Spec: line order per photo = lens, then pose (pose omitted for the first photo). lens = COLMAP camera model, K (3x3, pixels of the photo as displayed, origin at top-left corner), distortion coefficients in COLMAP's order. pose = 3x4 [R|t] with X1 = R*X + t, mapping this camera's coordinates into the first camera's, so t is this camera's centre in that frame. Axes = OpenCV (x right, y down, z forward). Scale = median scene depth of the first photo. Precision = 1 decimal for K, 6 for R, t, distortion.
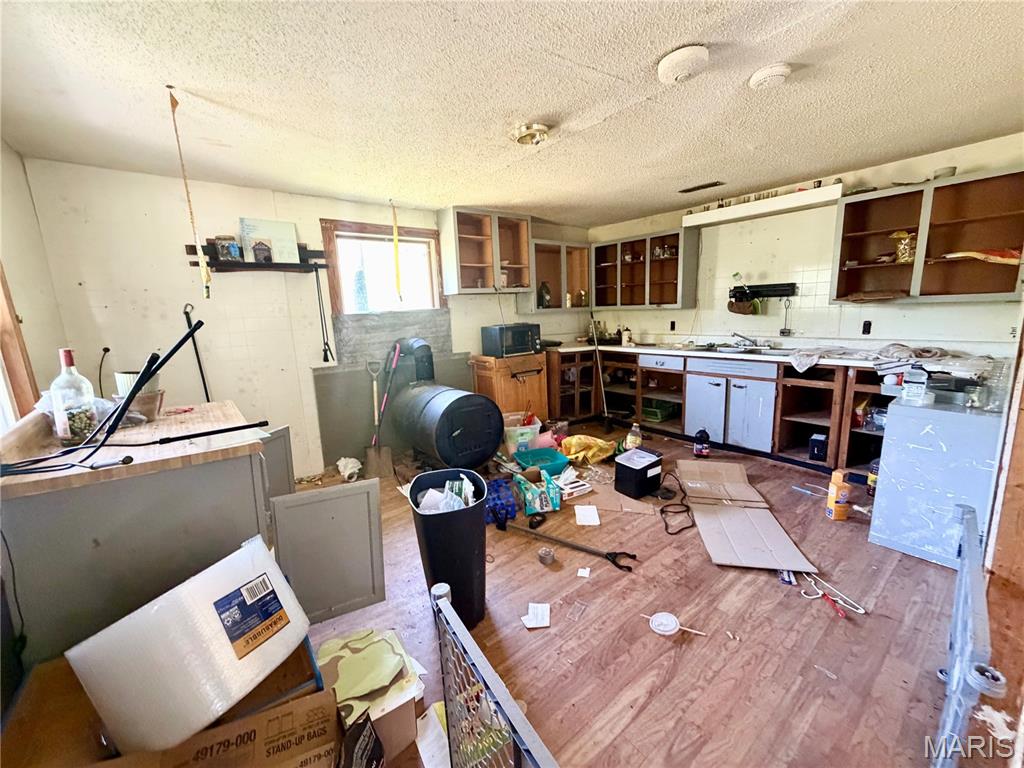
lens RADIAL K [[415.5, 0, 512.0], [0, 415.5, 384.0], [0, 0, 1]] dist [0.022055, 0.000057]
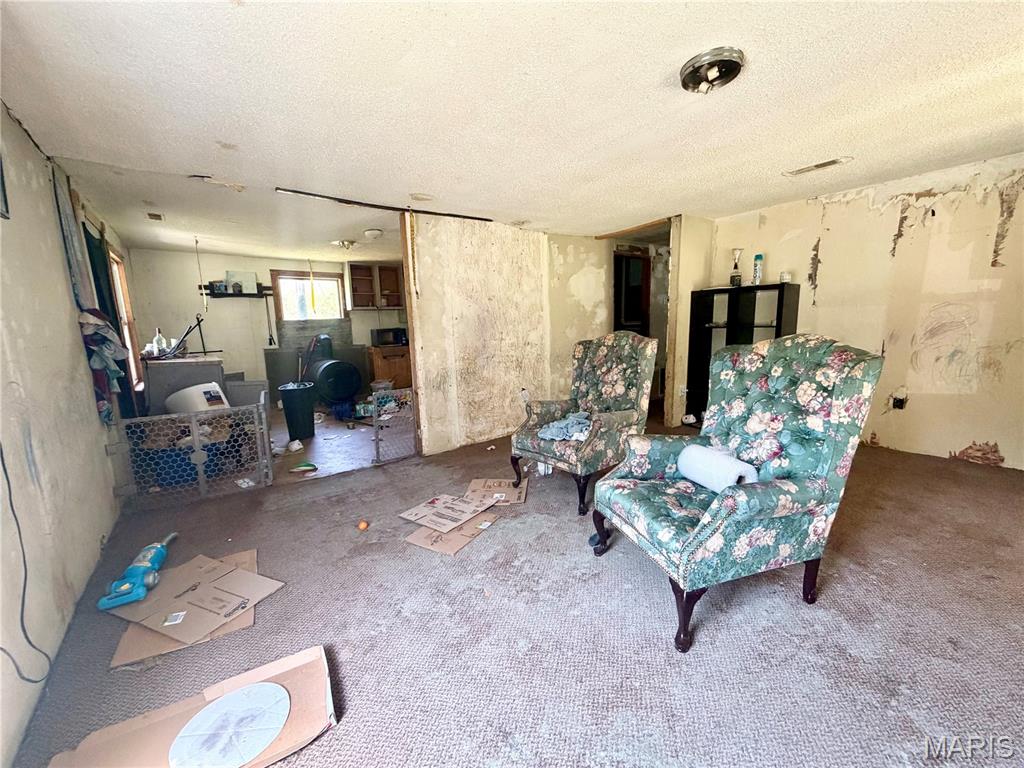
lens RADIAL K [[415.5, 0, 512.0], [0, 415.5, 384.0], [0, 0, 1]] dist [0.022055, 0.000057]
pose [[0.999861, 0.012910, -0.010540, 0.649259], [-0.013231, 0.999433, -0.030973, 0.160859], [0.010134, 0.031108, 0.999465, -0.845934]]
